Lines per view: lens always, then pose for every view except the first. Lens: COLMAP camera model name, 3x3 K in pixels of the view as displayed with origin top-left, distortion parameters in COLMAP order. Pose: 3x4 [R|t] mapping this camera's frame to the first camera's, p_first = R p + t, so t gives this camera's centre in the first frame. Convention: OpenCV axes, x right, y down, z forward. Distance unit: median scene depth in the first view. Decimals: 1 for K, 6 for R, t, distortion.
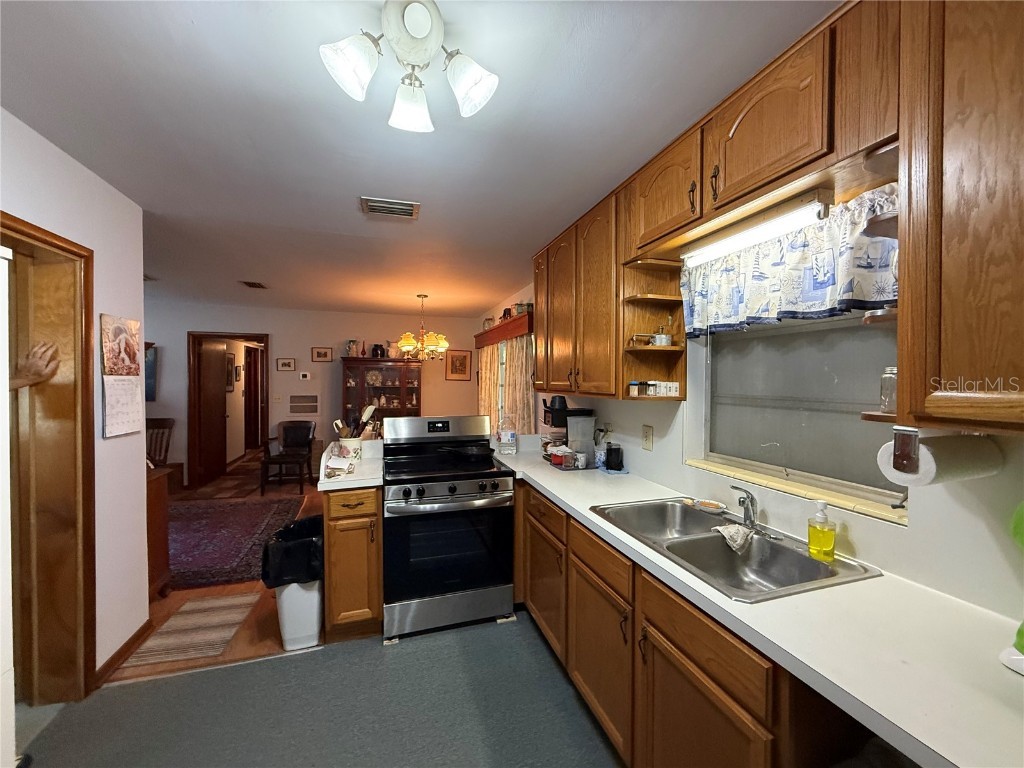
lens RADIAL K [[408.0, 0, 512.3], [0, 408.0, 380.9], [0, 0, 1]] dist [0.000380, -0.000062]
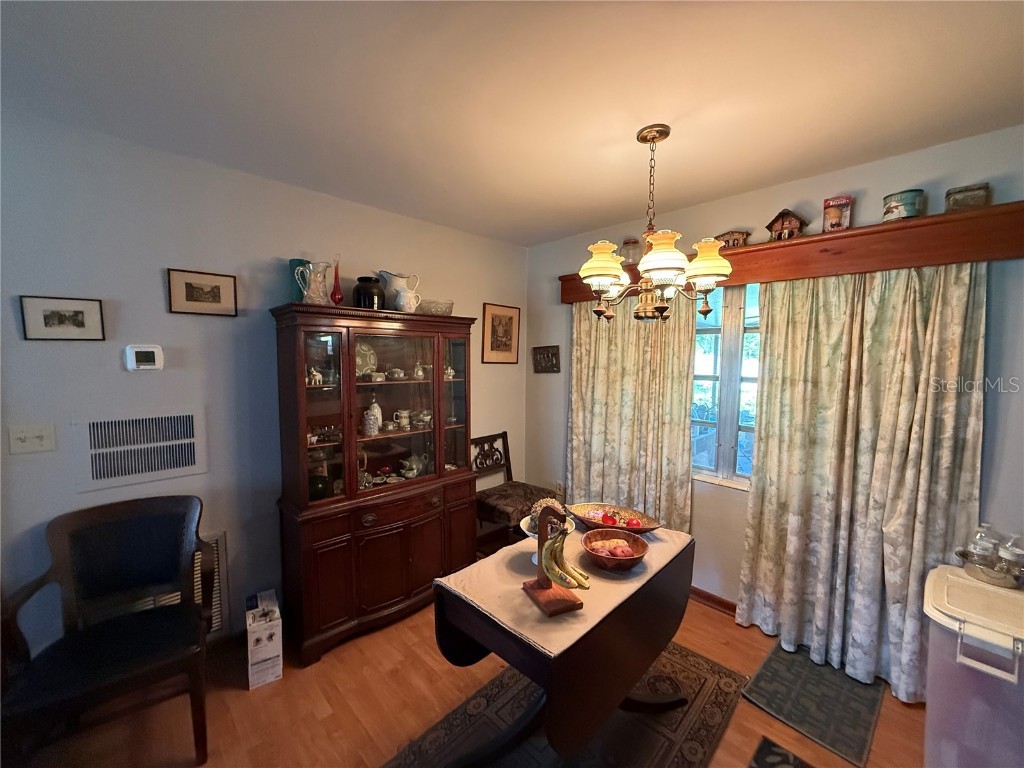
lens RADIAL K [[408.0, 0, 507.5], [0, 408.0, 385.2], [0, 0, 1]] dist [0.000380, -0.000062]
pose [[0.893210, -0.035088, 0.448269, -0.396750], [0.003804, 0.997505, 0.070497, -0.011794], [-0.449624, -0.061264, 0.891114, 0.585396]]
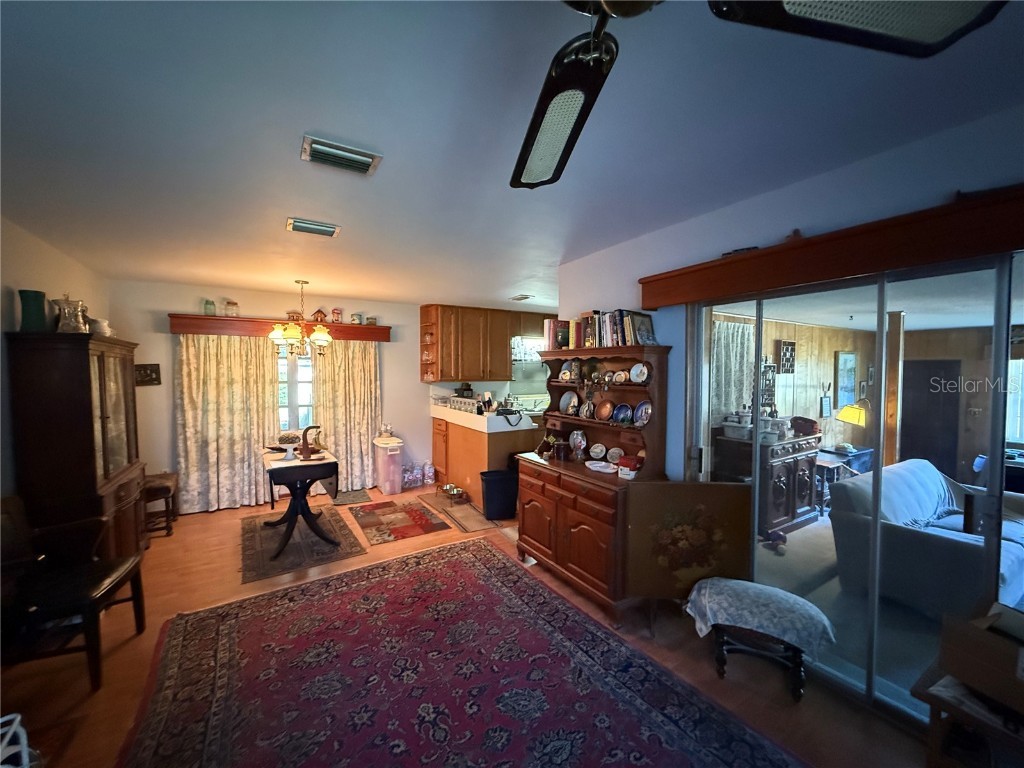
lens RADIAL K [[408.0, 0, 508.6], [0, 408.0, 387.5], [0, 0, 1]] dist [0.000380, -0.000062]
pose [[-0.240767, -0.039049, 0.969797, -0.914182], [0.012117, 0.998992, 0.043233, -0.008413], [-0.970507, 0.022160, -0.240051, 0.624966]]
